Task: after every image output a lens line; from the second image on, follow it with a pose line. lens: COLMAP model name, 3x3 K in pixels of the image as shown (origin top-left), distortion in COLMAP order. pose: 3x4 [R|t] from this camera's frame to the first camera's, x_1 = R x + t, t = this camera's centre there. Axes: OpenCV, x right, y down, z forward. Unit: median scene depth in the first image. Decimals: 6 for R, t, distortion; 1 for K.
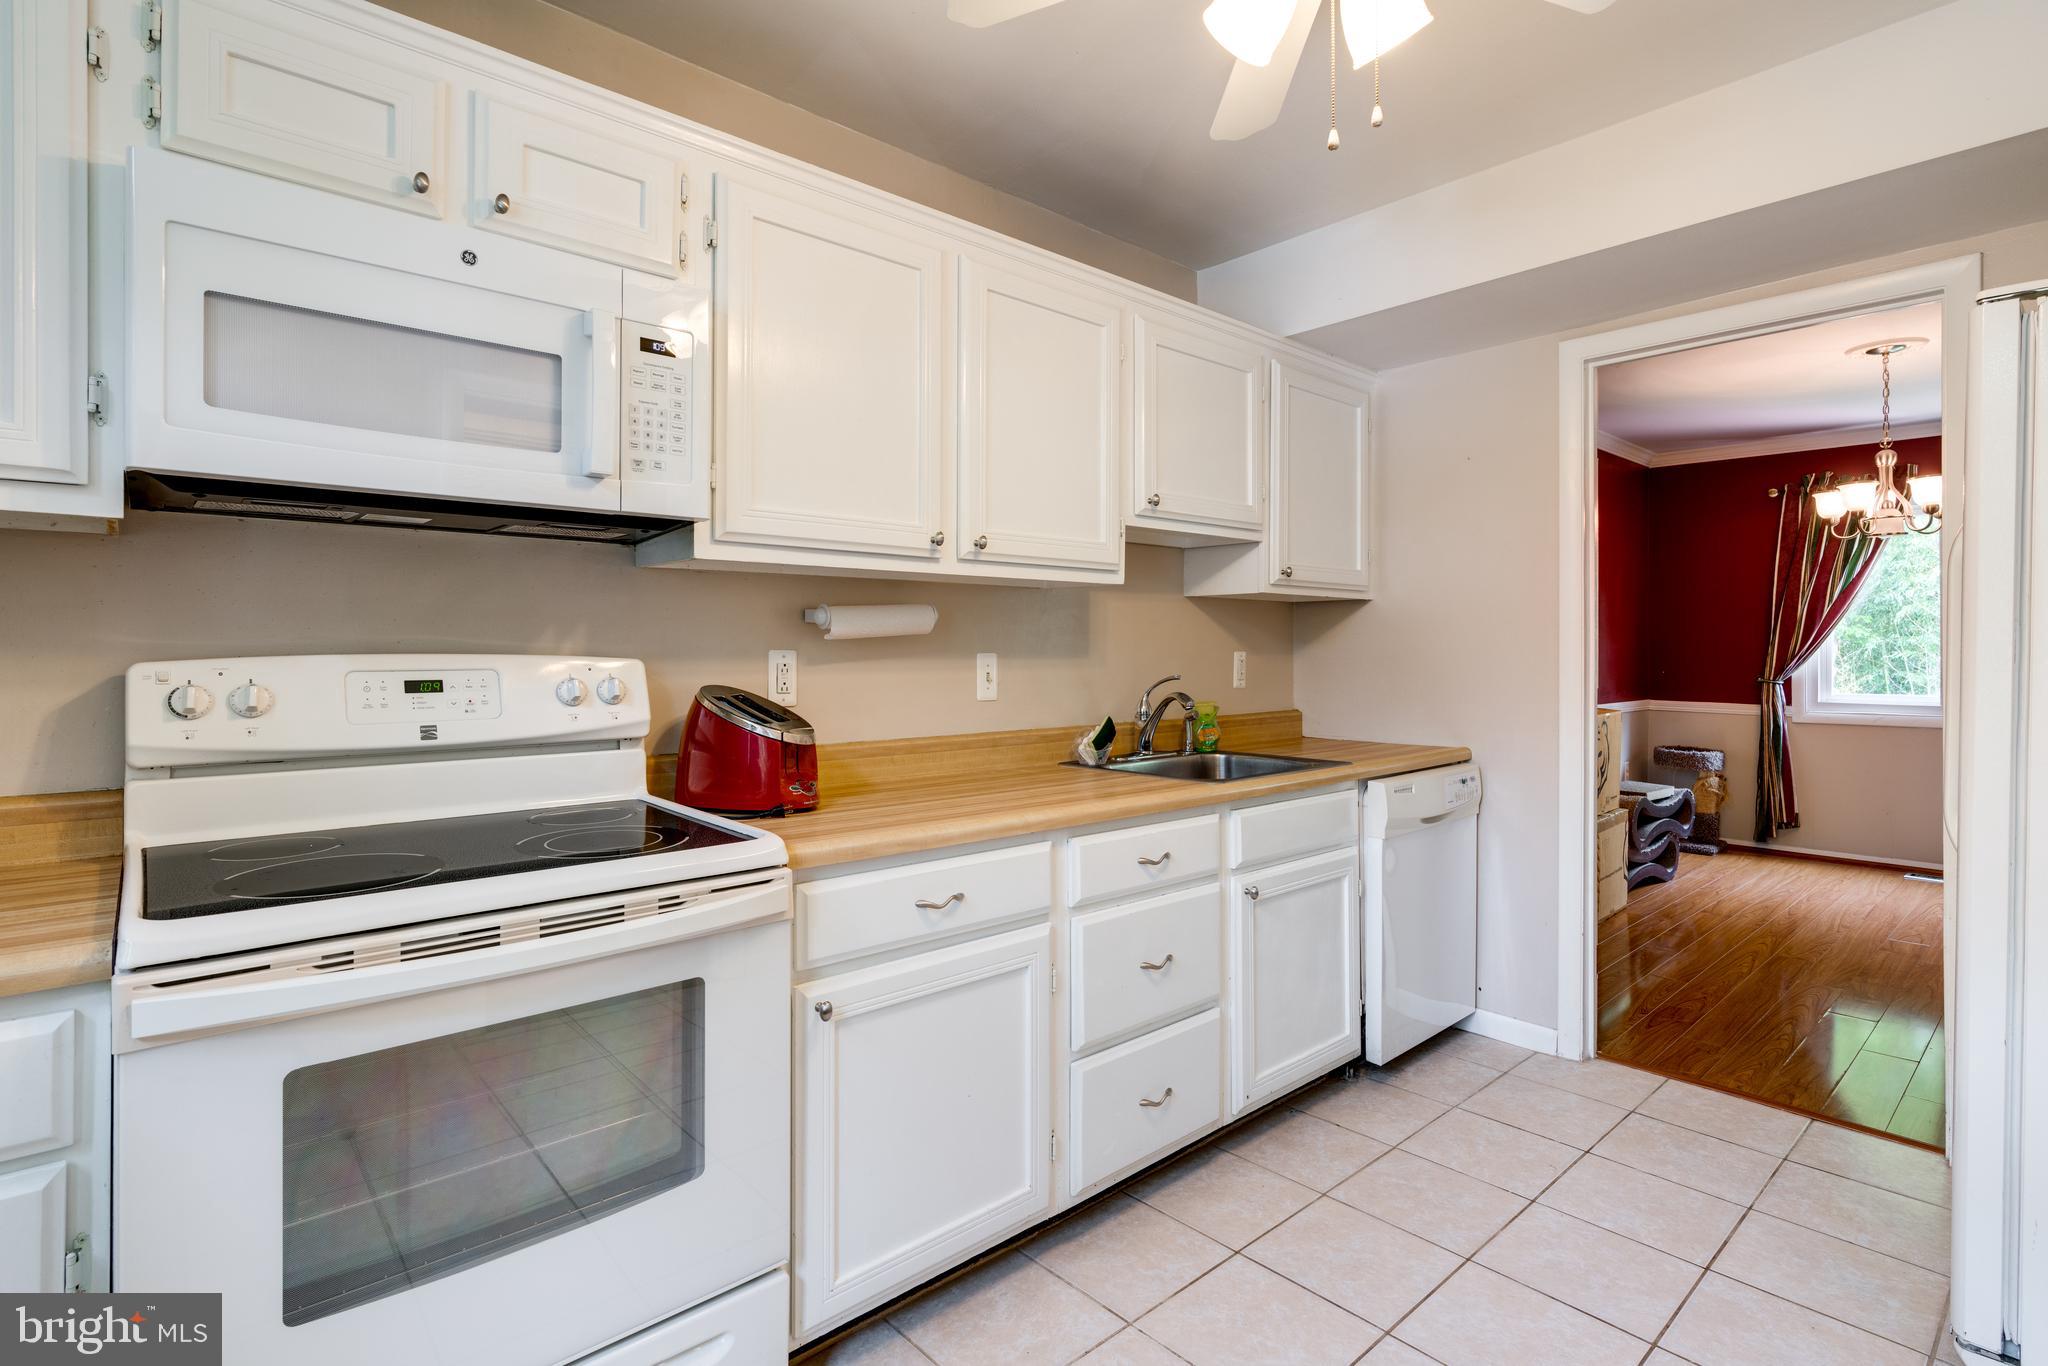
lens RADIAL K [[963.9, 0, 1042.3], [0, 963.9, 648.9], [0, 0, 1]] dist [-0.005246, 0.002459]
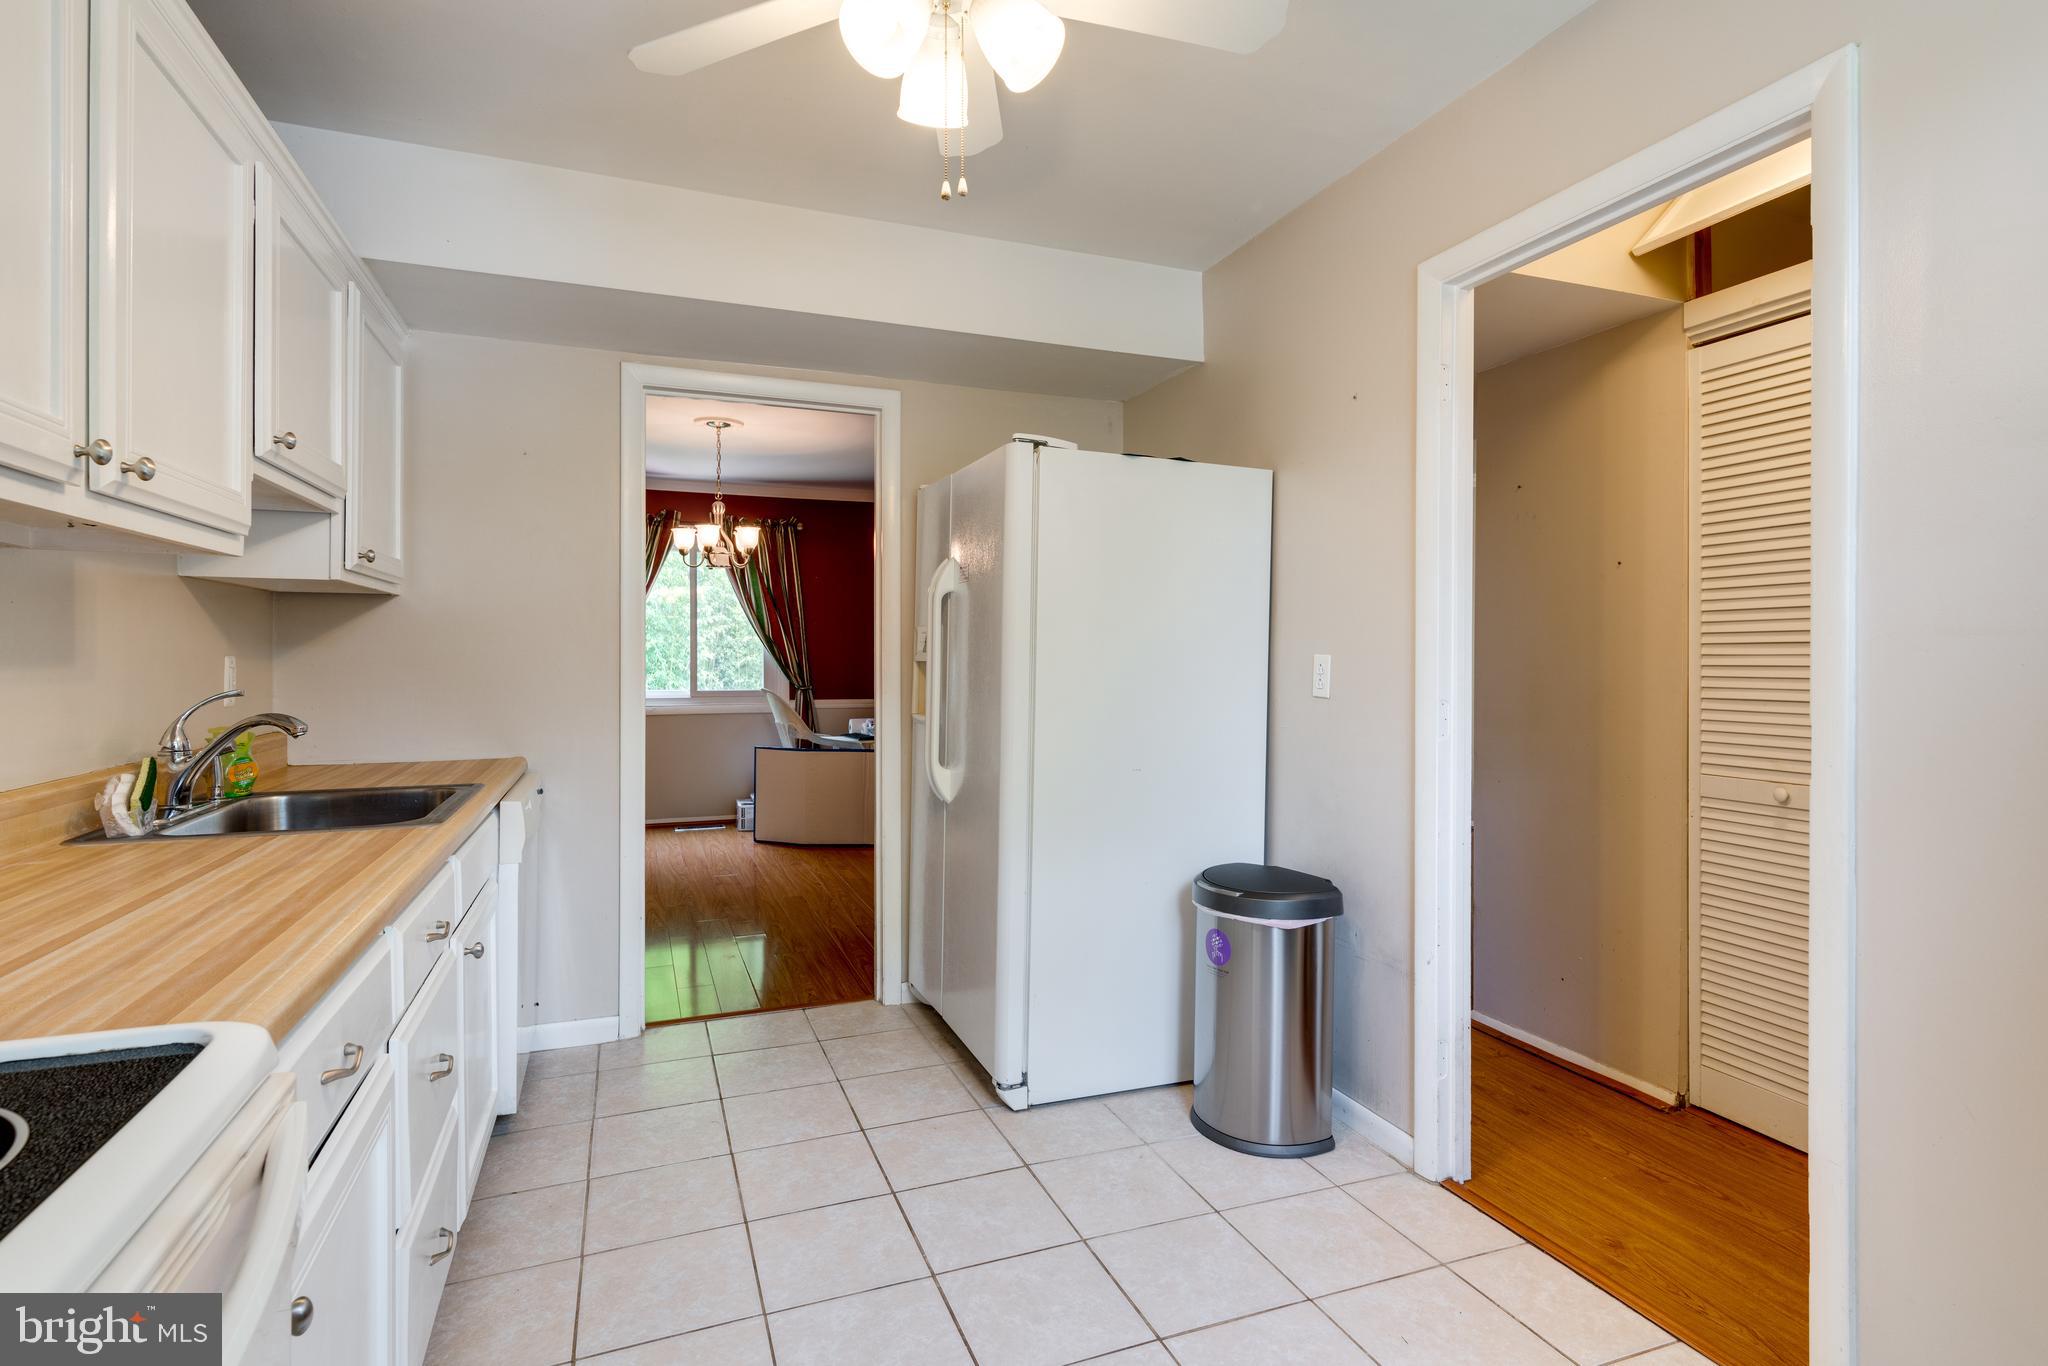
lens RADIAL K [[963.9, 0, 1022.0], [0, 963.9, 661.7], [0, 0, 1]] dist [-0.005246, 0.002459]
pose [[0.375567, -0.004989, 0.926782, -0.282619], [-0.003375, 0.999972, 0.006750, 0.000319], [-0.926789, -0.005663, 0.375539, 0.204265]]
